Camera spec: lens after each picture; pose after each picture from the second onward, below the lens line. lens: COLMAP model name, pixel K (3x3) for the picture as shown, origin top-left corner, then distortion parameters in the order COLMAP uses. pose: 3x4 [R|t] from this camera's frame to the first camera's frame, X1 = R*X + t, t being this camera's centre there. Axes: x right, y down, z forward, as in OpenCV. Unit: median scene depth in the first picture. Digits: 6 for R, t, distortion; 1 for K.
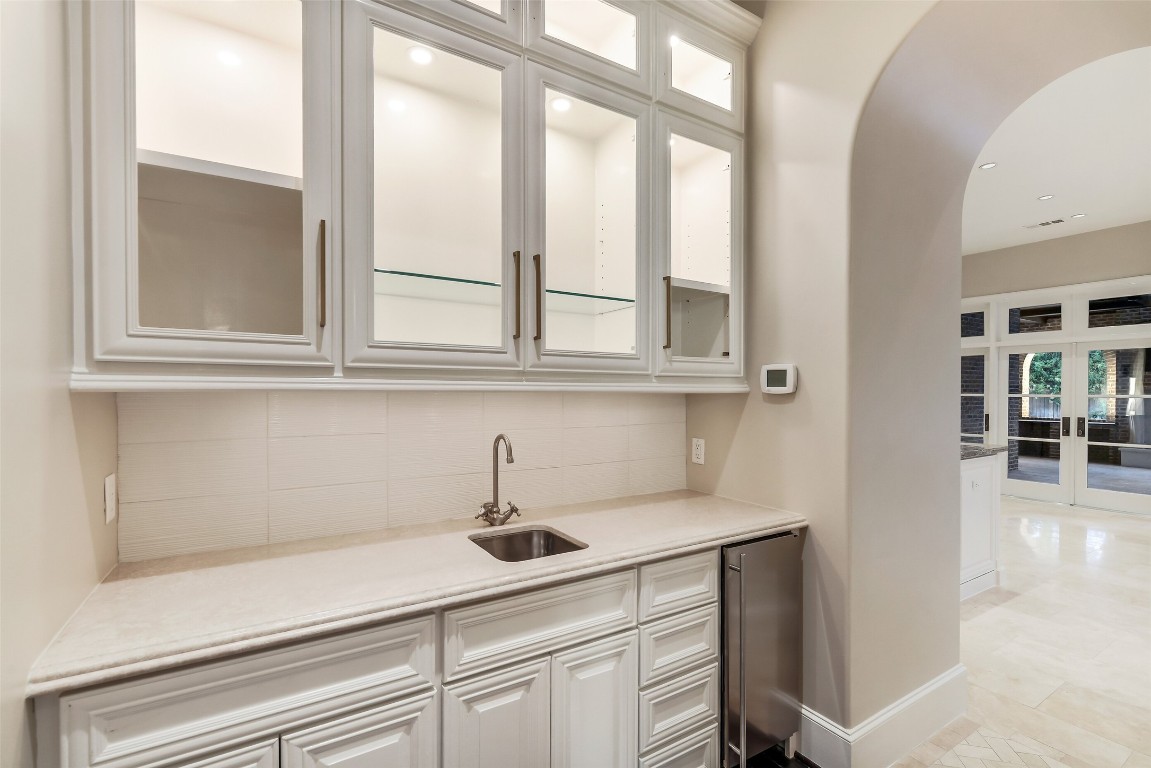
lens RADIAL K [[506.3, 0, 570.0], [0, 506.3, 391.2], [0, 0, 1]] dist [-0.002244, -0.003481]
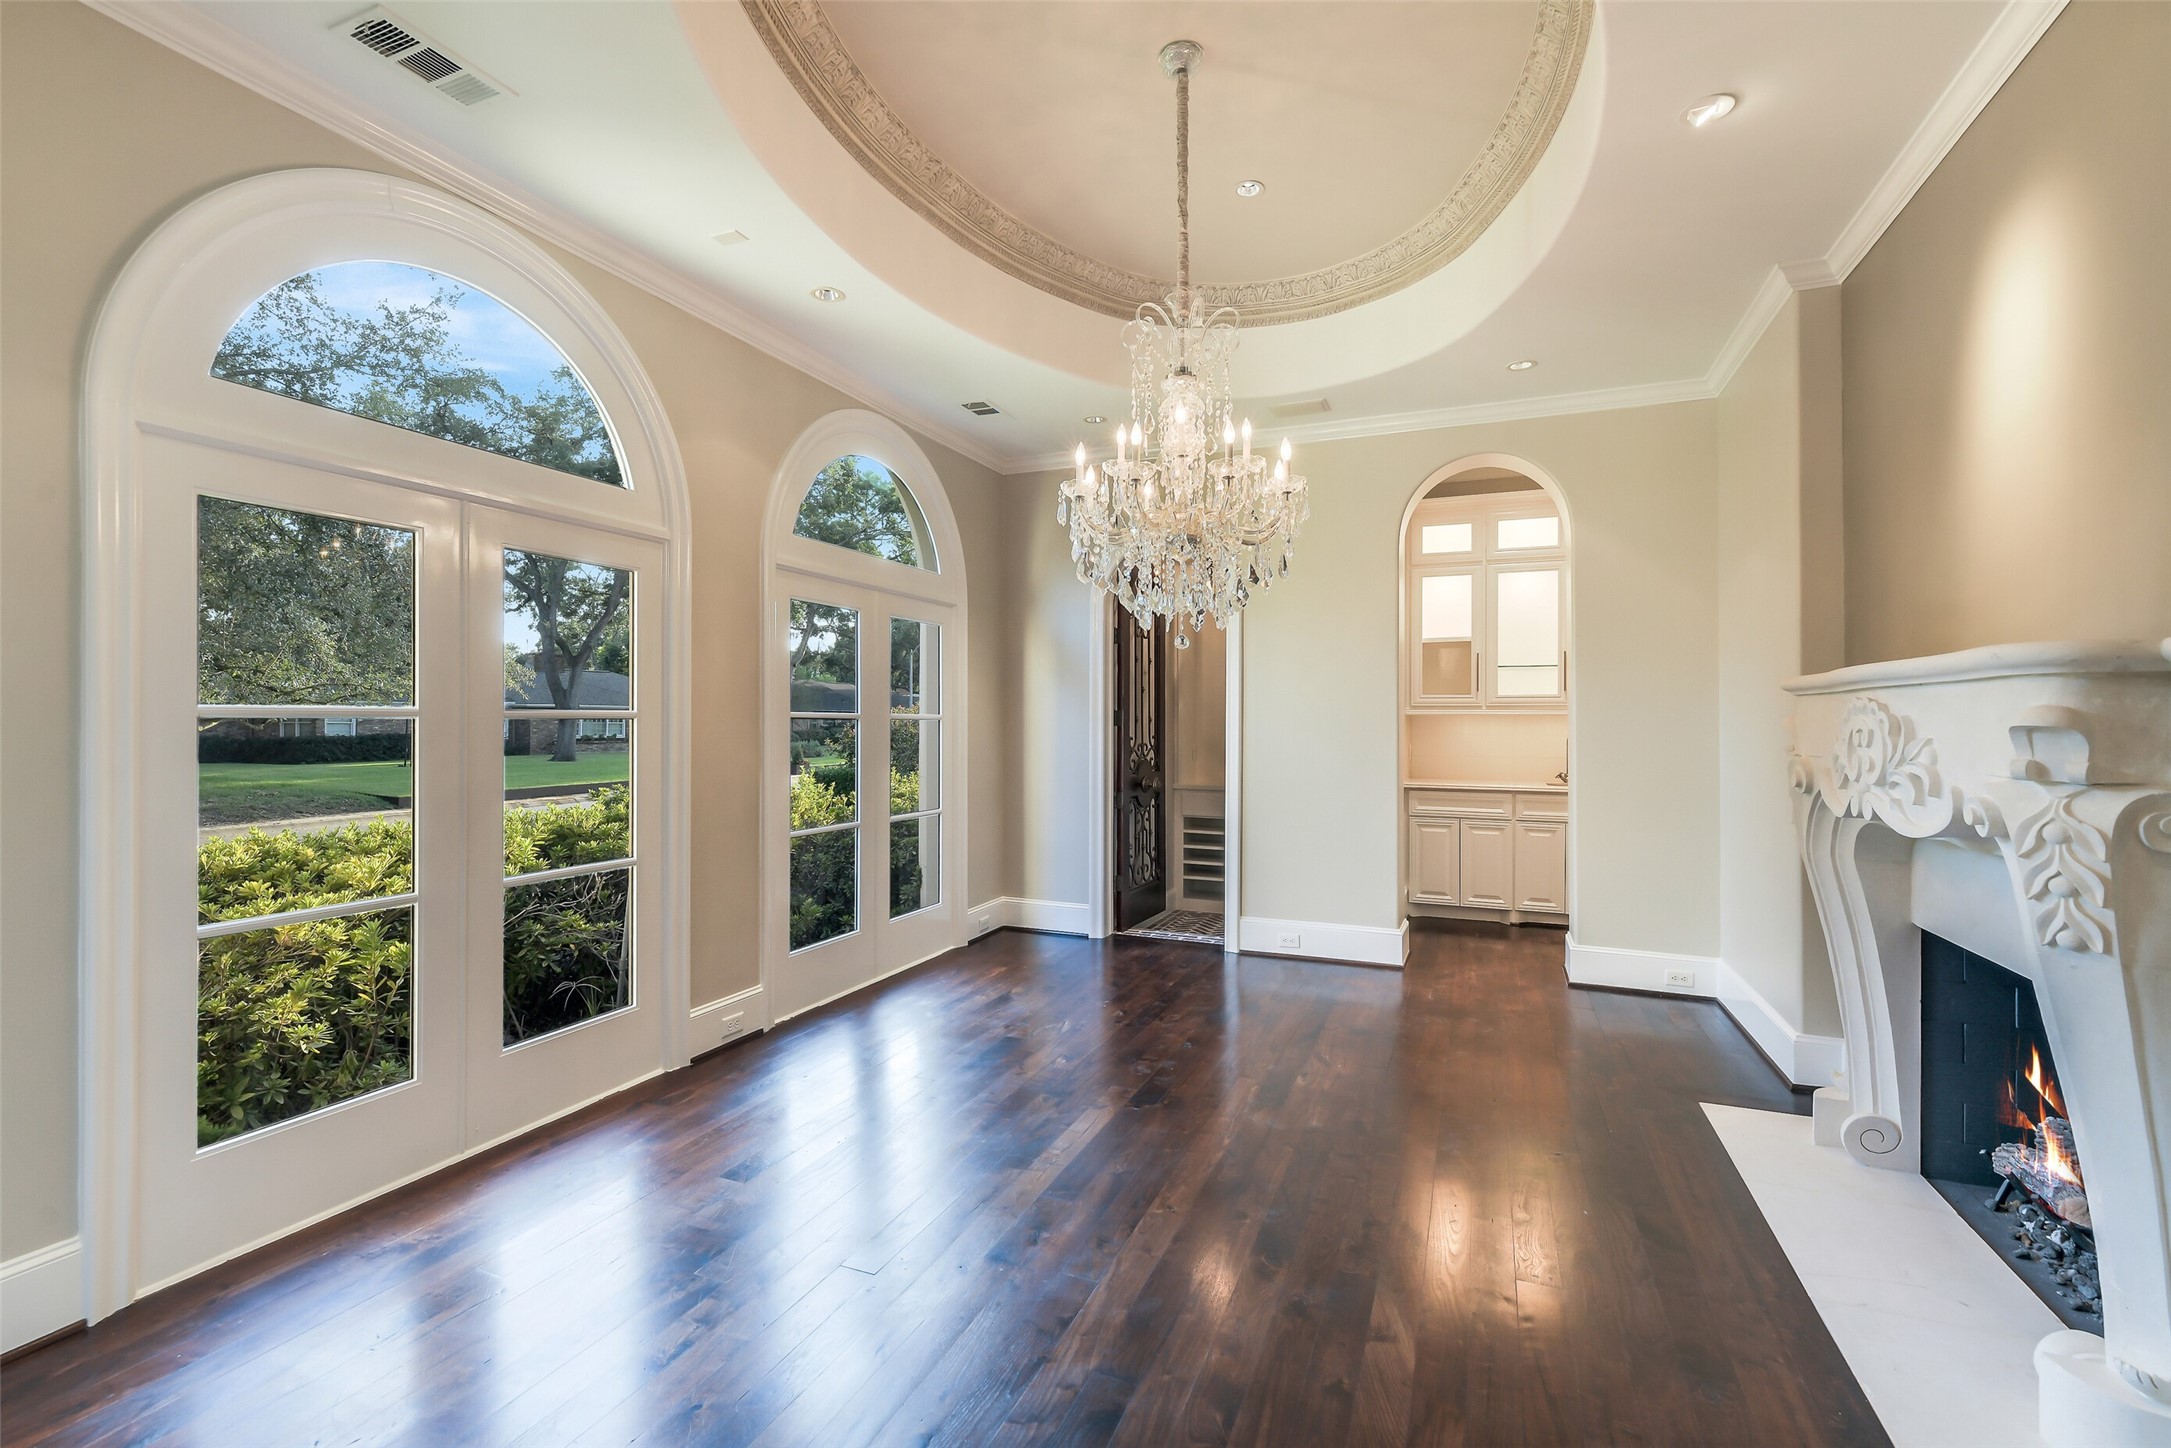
lens RADIAL K [[954.9, 0, 1079.0], [0, 954.9, 722.1], [0, 0, 1]] dist [-0.002244, -0.003481]
pose [[0.572878, -0.002248, -0.819638, 2.467863], [-0.005254, 0.999966, -0.006415, 0.081387], [0.819624, 0.007981, 0.572846, -3.667984]]
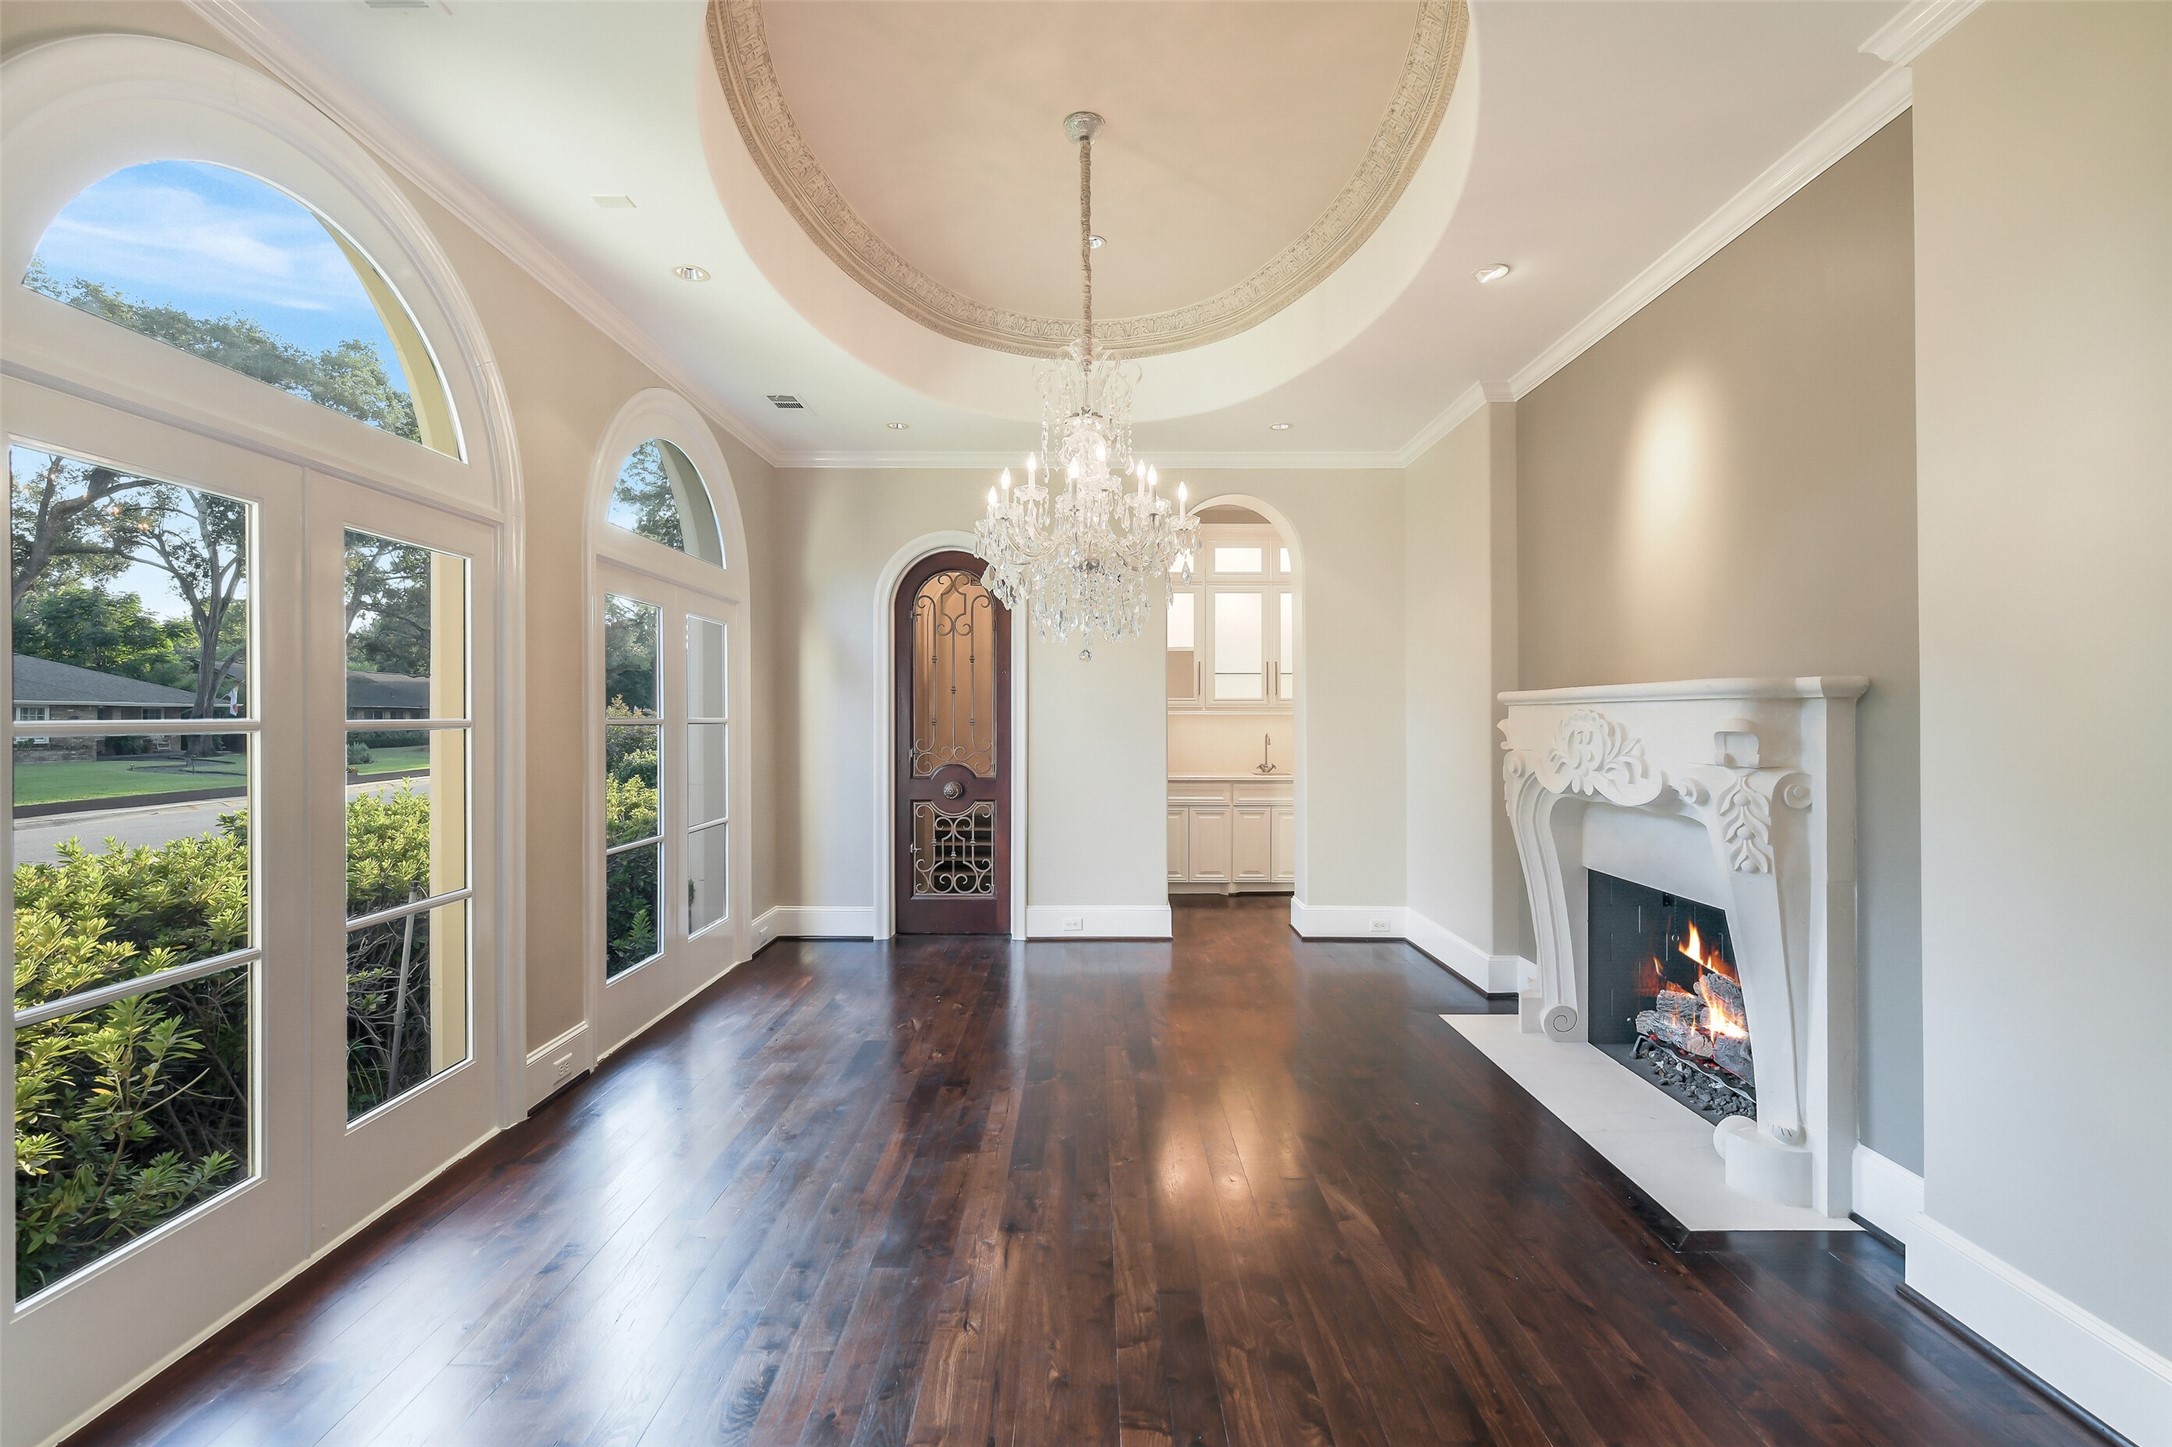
lens RADIAL K [[955.3, 0, 1094.9], [0, 955.3, 721.5], [0, 0, 1]] dist [-0.002244, -0.003481]
pose [[0.848037, -0.002933, -0.529929, 2.076439], [0.001509, 0.999994, -0.003119, 0.054220], [0.529935, 0.001846, 0.848036, -4.322354]]
